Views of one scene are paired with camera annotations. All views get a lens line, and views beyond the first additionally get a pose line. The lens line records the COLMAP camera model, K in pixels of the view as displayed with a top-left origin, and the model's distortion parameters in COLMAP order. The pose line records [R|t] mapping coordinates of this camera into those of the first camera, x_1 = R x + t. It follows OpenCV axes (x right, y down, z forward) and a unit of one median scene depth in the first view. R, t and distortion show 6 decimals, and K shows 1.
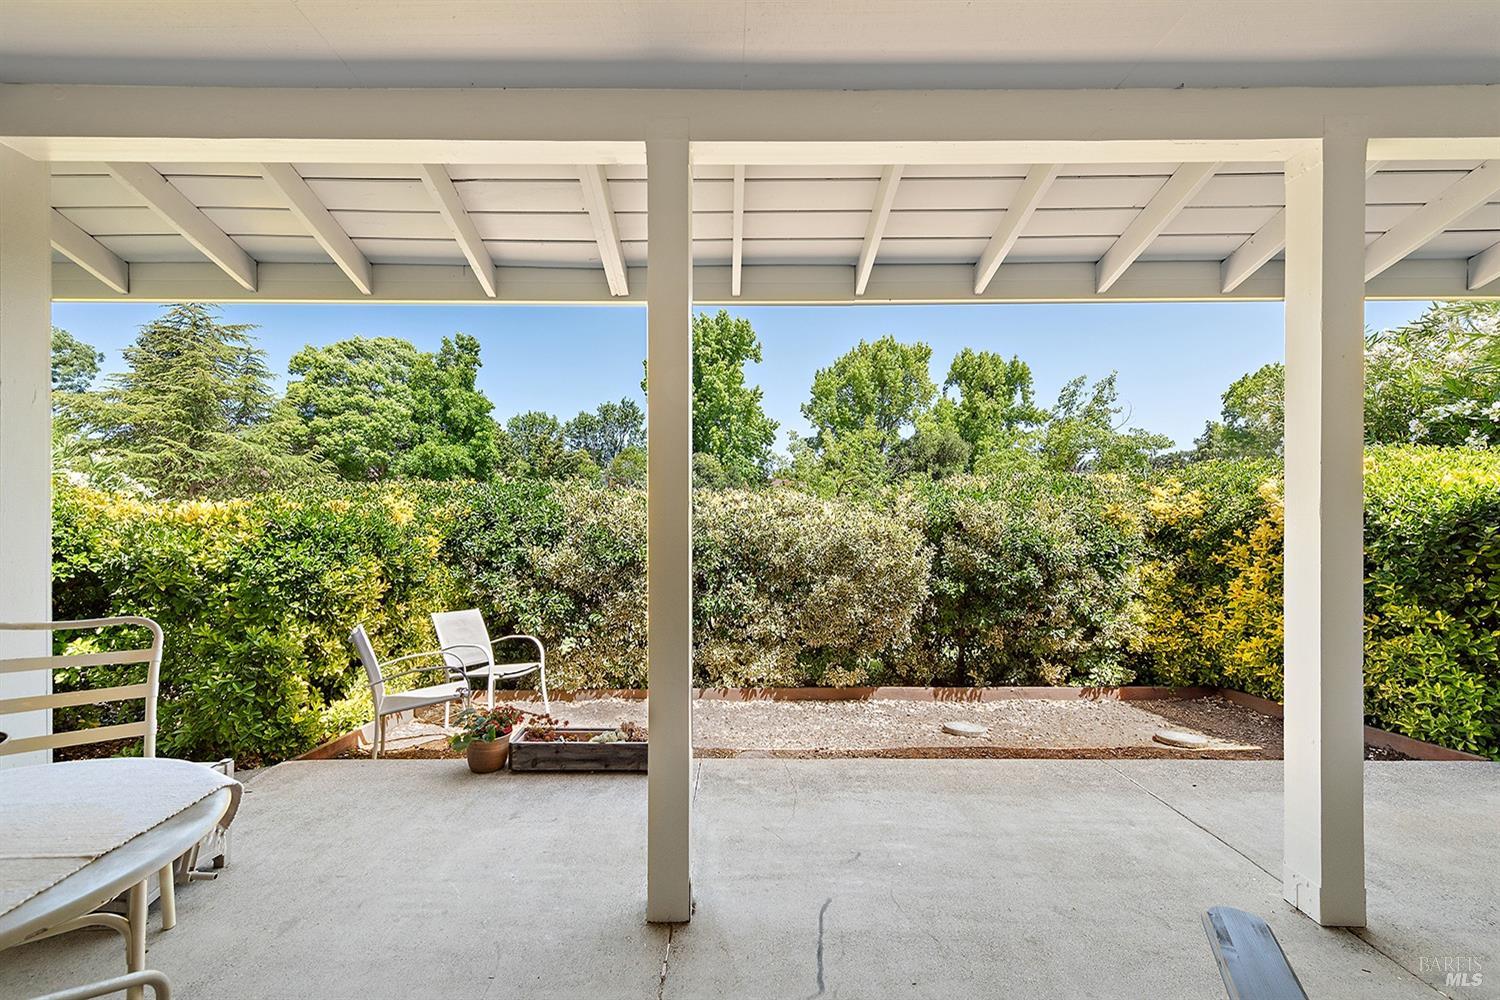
lens RADIAL K [[607.7, 0, 726.2], [0, 607.7, 499.3], [0, 0, 1]] dist [0.009499, -0.000803]
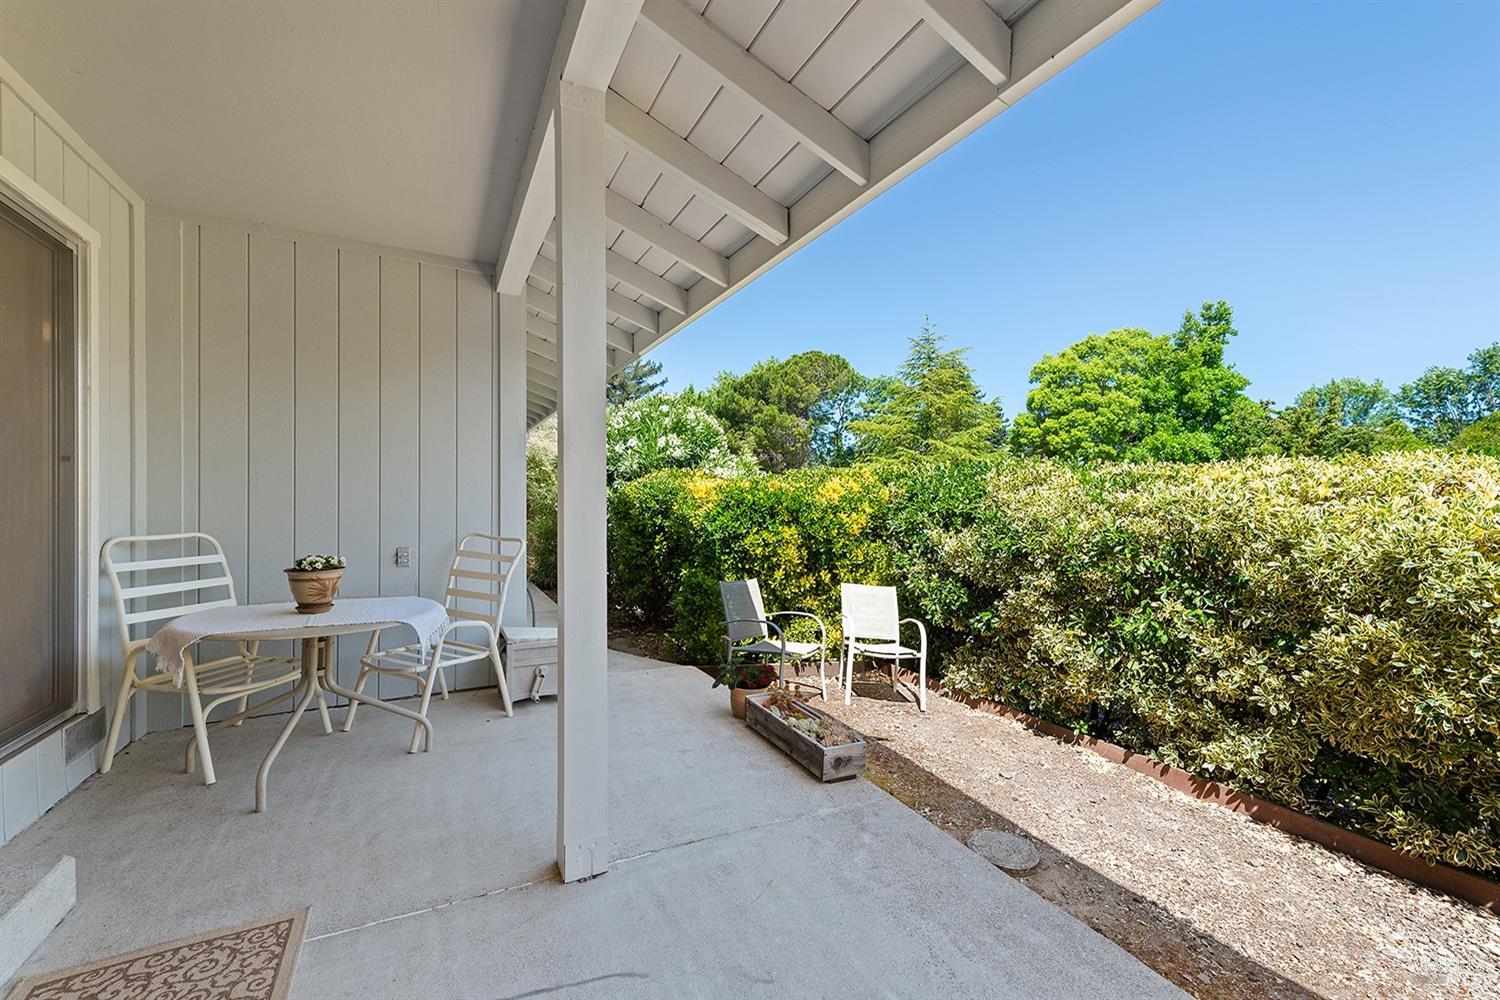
lens RADIAL K [[607.7, 0, 763.1], [0, 607.7, 498.1], [0, 0, 1]] dist [0.009499, -0.000803]
pose [[0.463678, 0.002410, -0.886000, 0.056314], [-0.001083, 0.999997, 0.002153, 0.004287], [0.886003, -0.000039, 0.463680, 0.048785]]
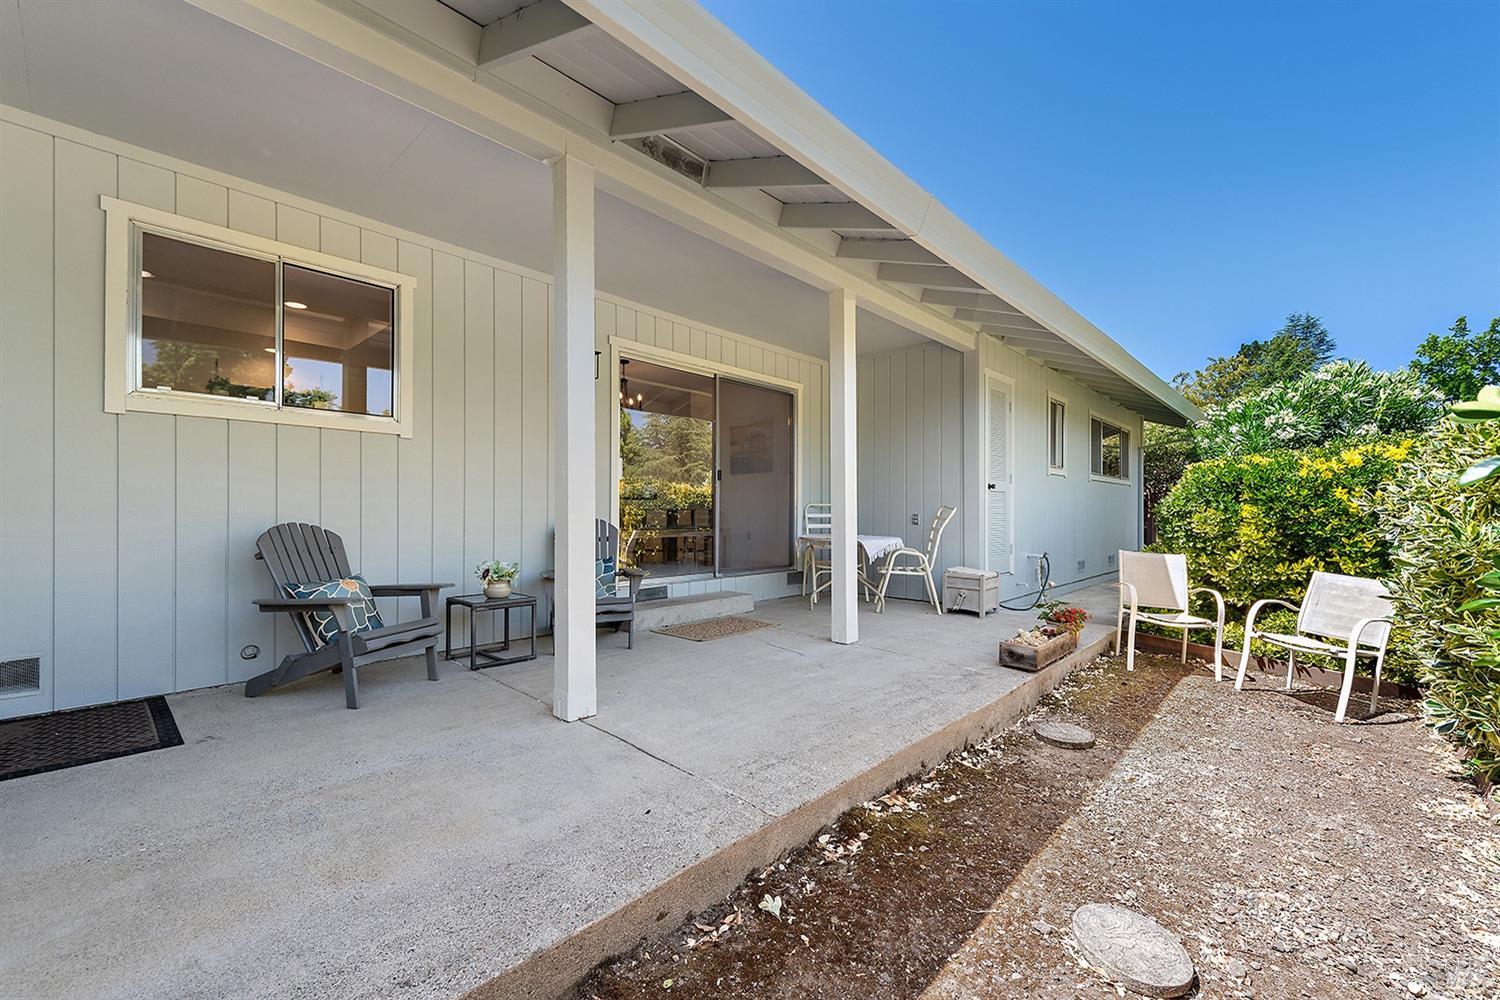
lens RADIAL K [[607.7, 0, 763.3], [0, 607.7, 514.7], [0, 0, 1]] dist [0.009499, -0.000803]
pose [[-0.674925, 0.003086, -0.737880, 0.102019], [0.003471, 0.999993, 0.001008, 0.013173], [0.737878, -0.001881, -0.674931, 0.134915]]
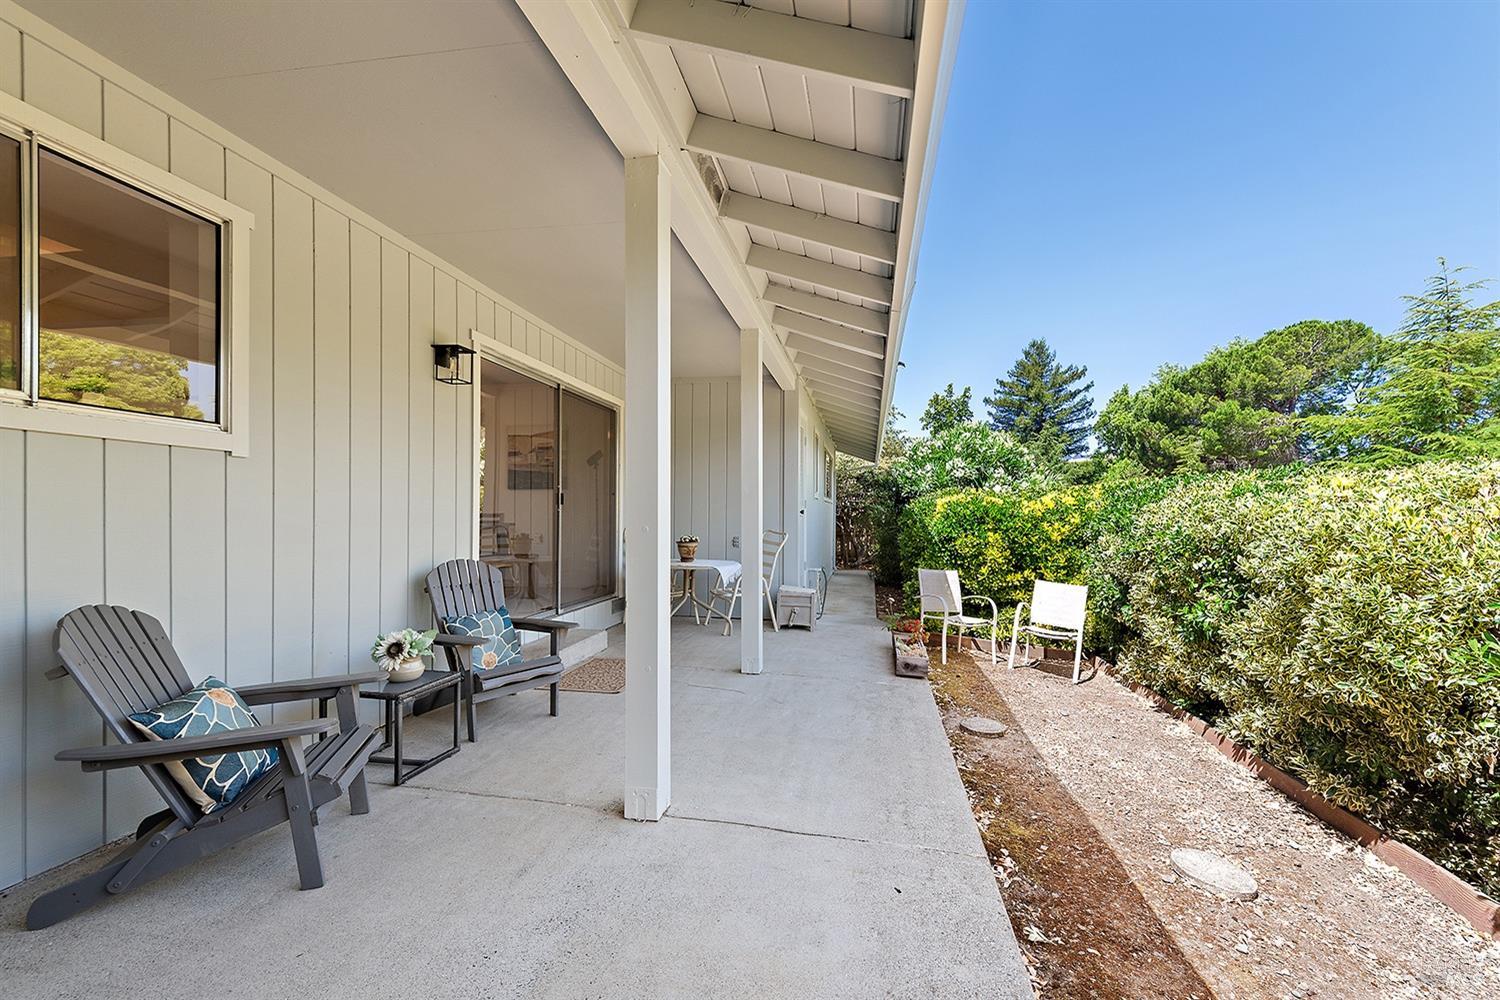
lens RADIAL K [[607.7, 0, 763.6], [0, 607.7, 519.8], [0, 0, 1]] dist [0.009499, -0.000803]
pose [[-0.174319, 0.008825, -0.984650, 0.125368], [-0.001220, 0.999957, 0.009178, 0.005896], [0.984688, 0.002801, -0.174301, 0.085830]]
